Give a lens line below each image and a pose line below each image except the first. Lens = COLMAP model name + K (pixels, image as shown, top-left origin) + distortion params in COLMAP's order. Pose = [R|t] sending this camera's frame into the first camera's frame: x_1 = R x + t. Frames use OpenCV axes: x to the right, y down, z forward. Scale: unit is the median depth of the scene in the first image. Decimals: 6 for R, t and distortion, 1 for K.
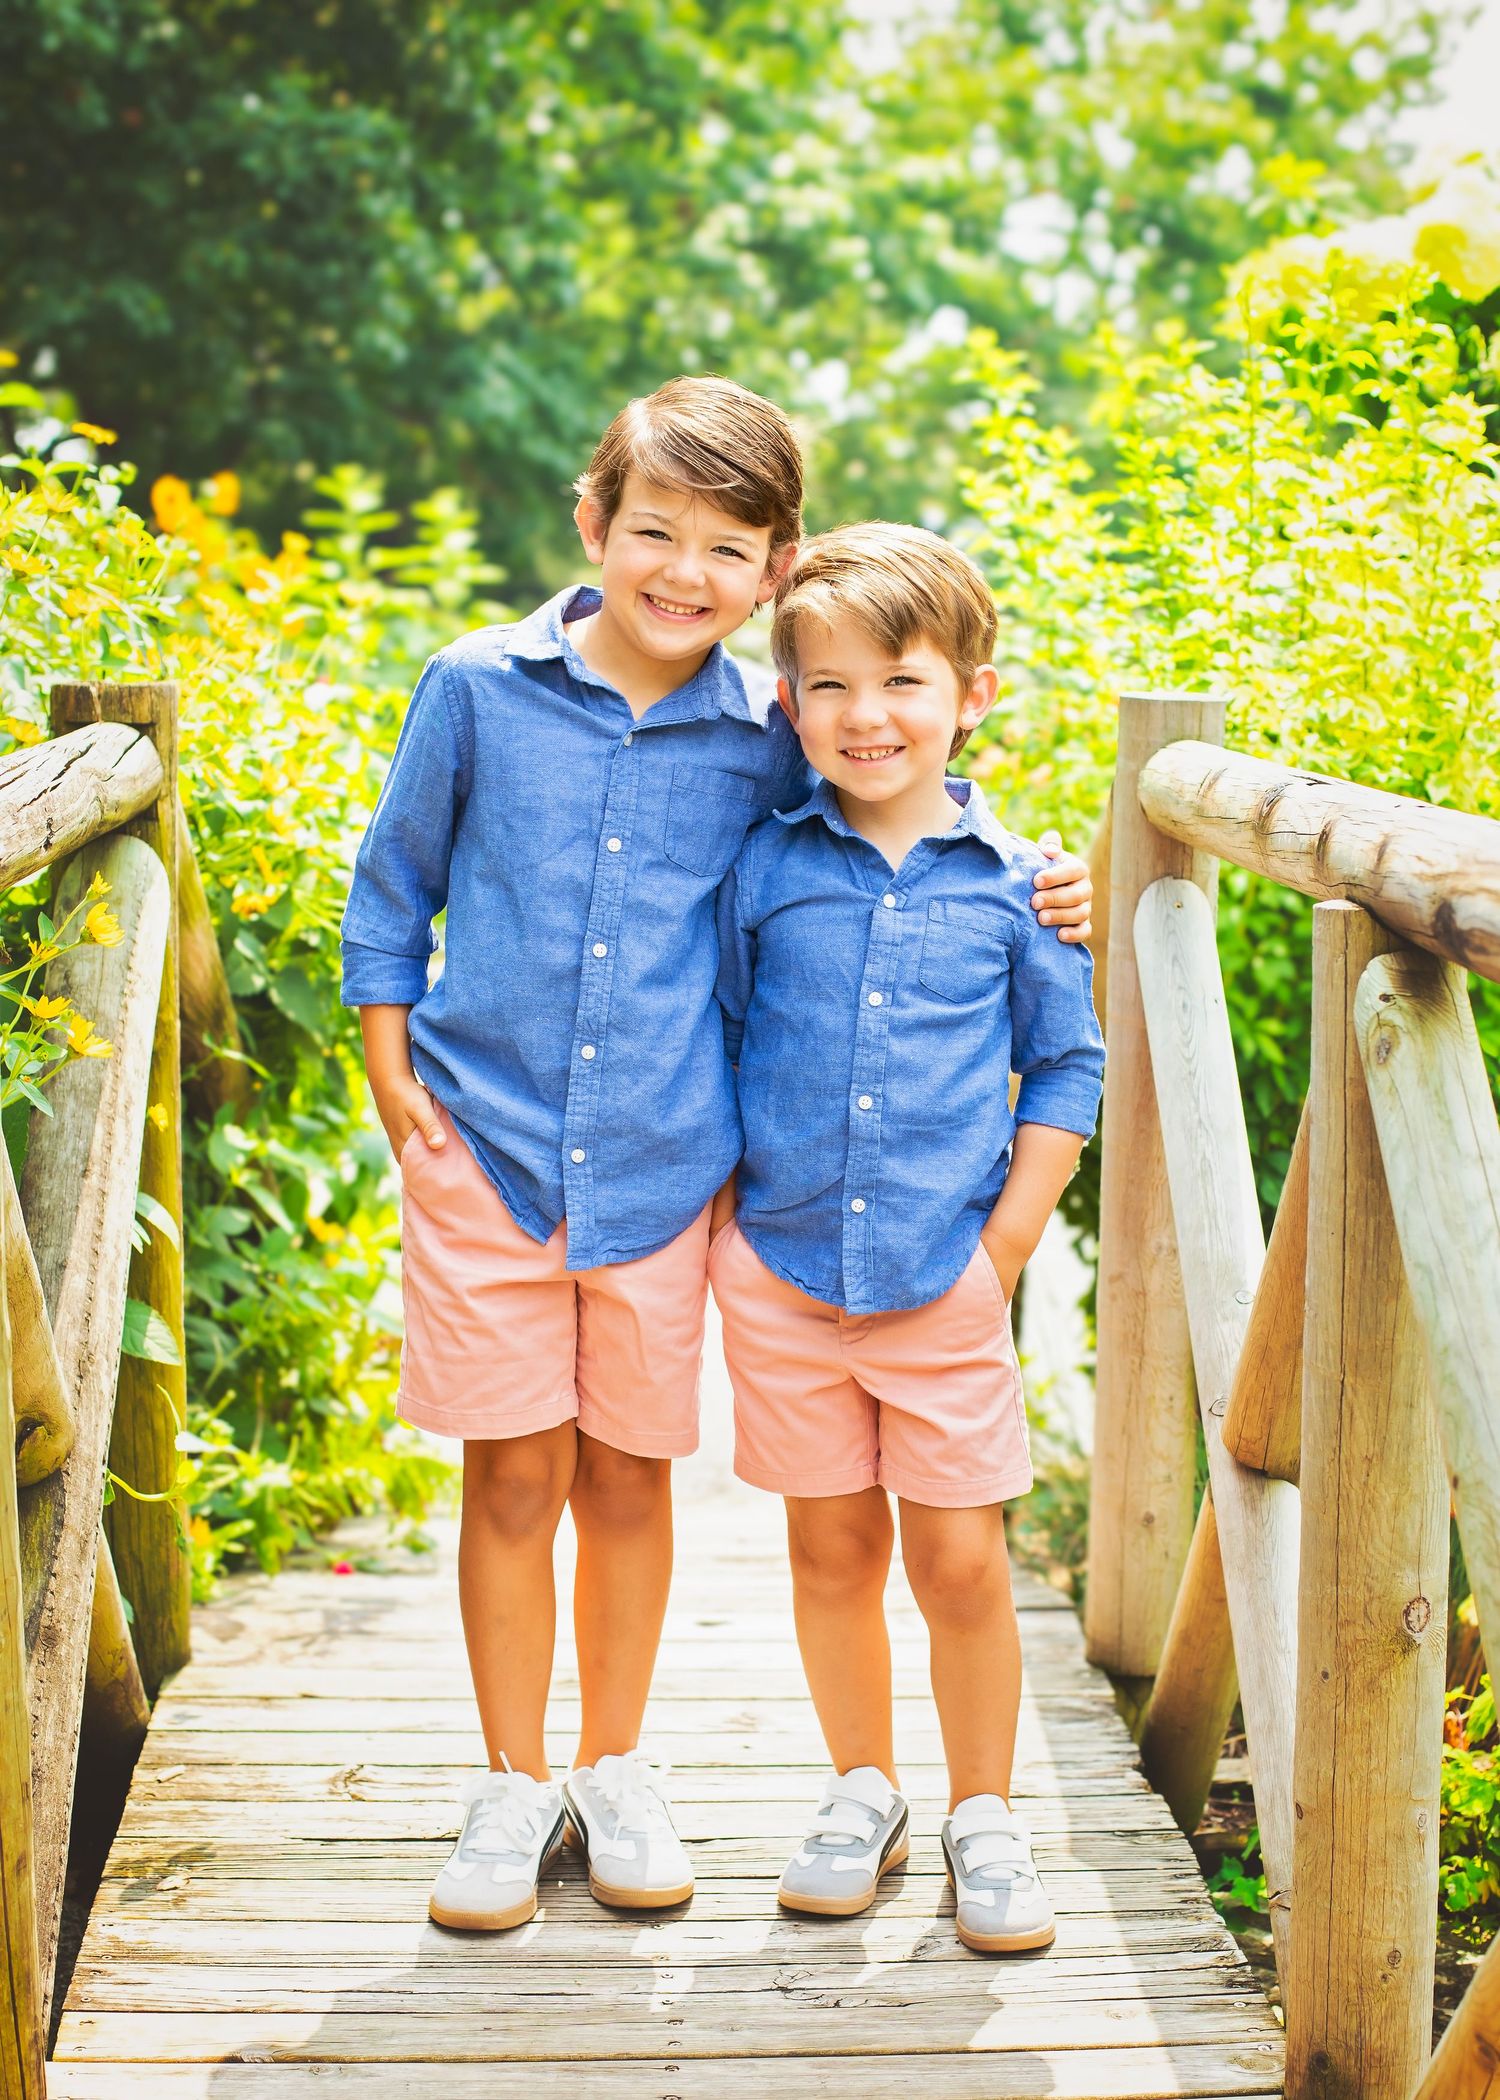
lens RADIAL K [[3544.5, 0, 750.0], [0, 3544.5, 1050.0], [0, 0, 1]] dist [-0.044316, -0.070248]
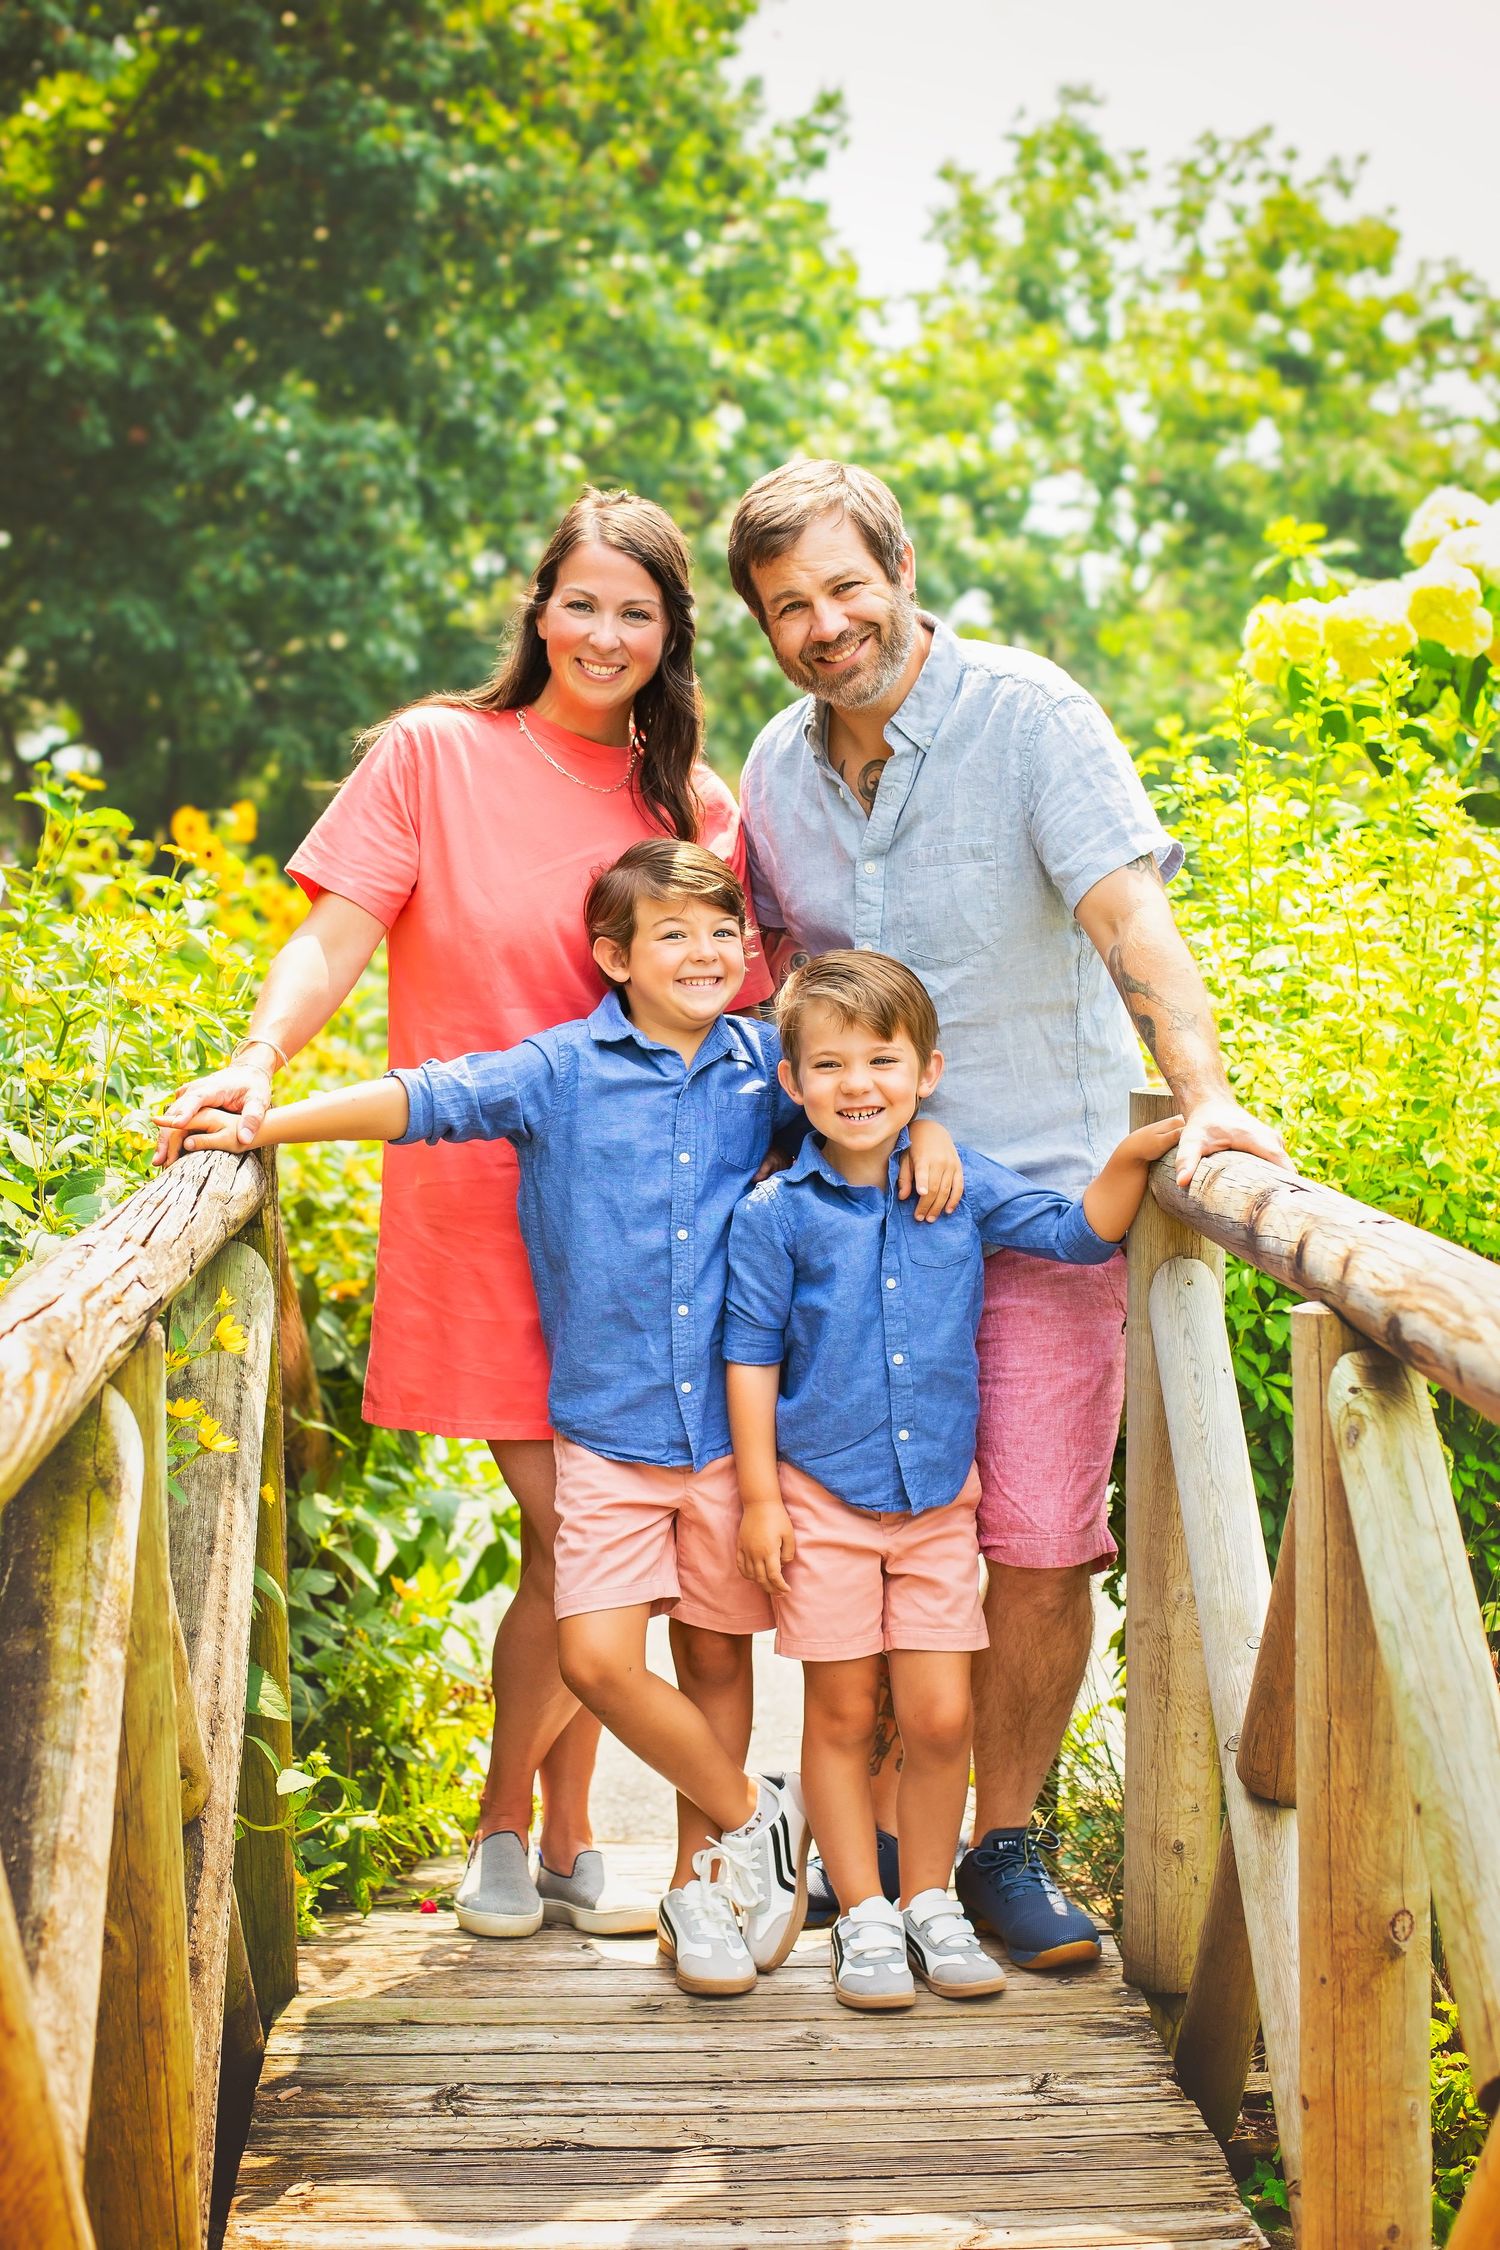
lens RADIAL K [[3694.2, 0, 627.5], [0, 3694.2, 1131.2], [0, 0, 1]] dist [-0.057923, -0.055702]
pose [[0.998912, -0.022930, -0.040597, -0.004299], [0.020334, 0.997792, -0.063232, -0.015881], [0.041958, 0.062338, 0.997173, -0.126129]]
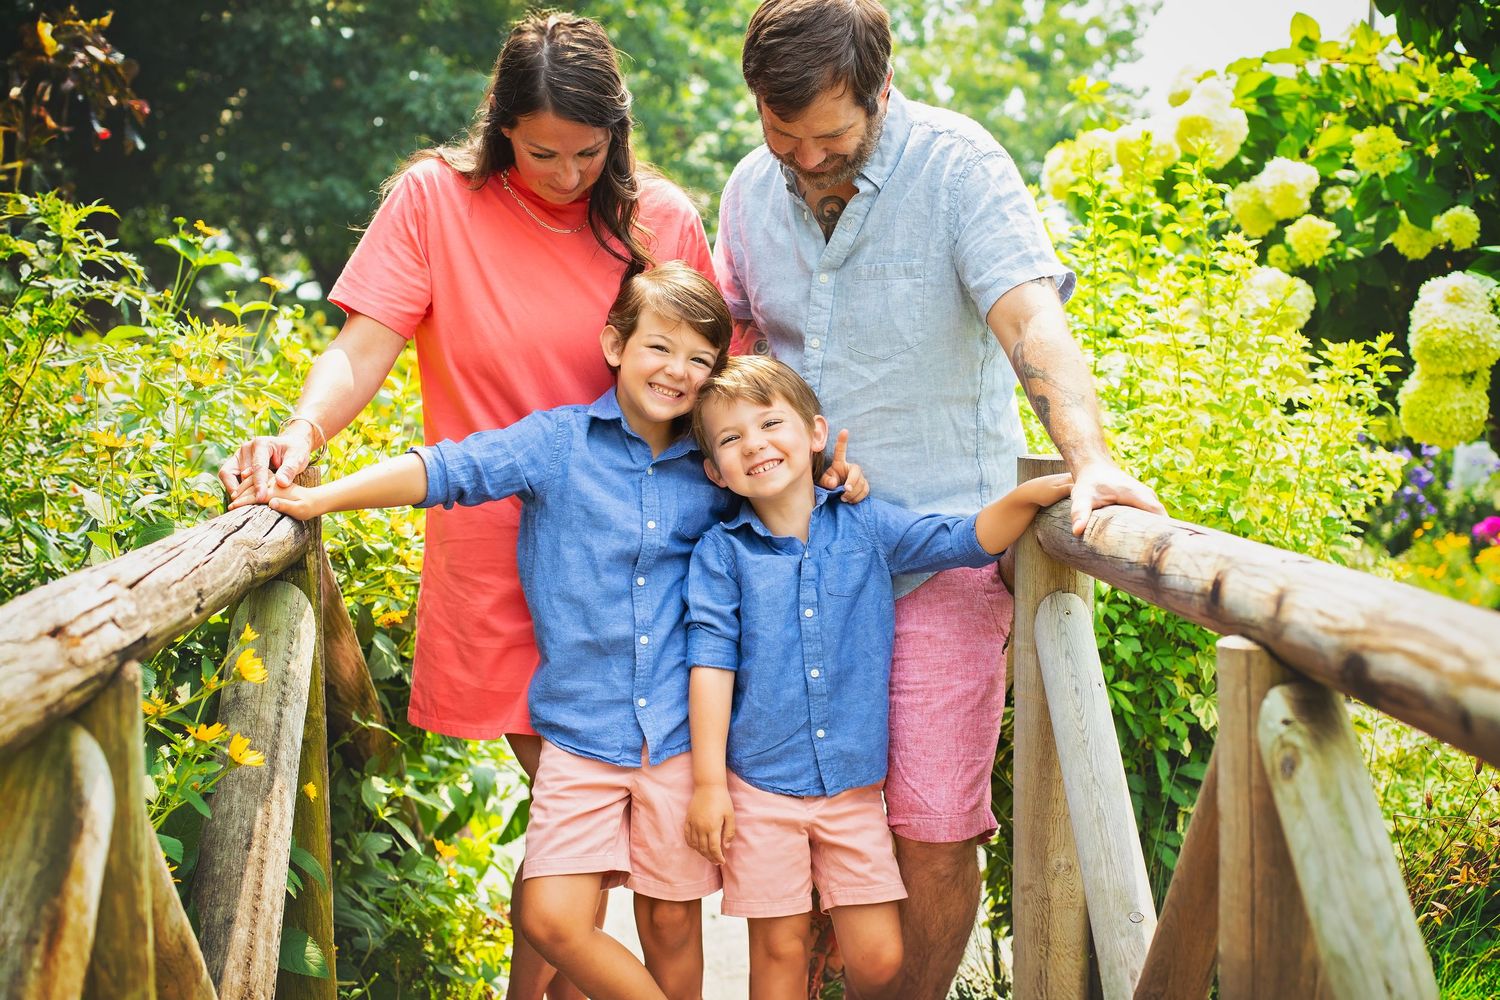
lens RADIAL K [[2193.2, 0, 750.0], [0, 2193.2, 500.0], [0, 0, 1]] dist [-0.047601, -0.046028]
pose [[0.999653, -0.024612, 0.009411, -0.005363], [0.025192, 0.997400, -0.067523, -0.025455], [-0.007724, 0.067737, 0.997673, 0.140818]]
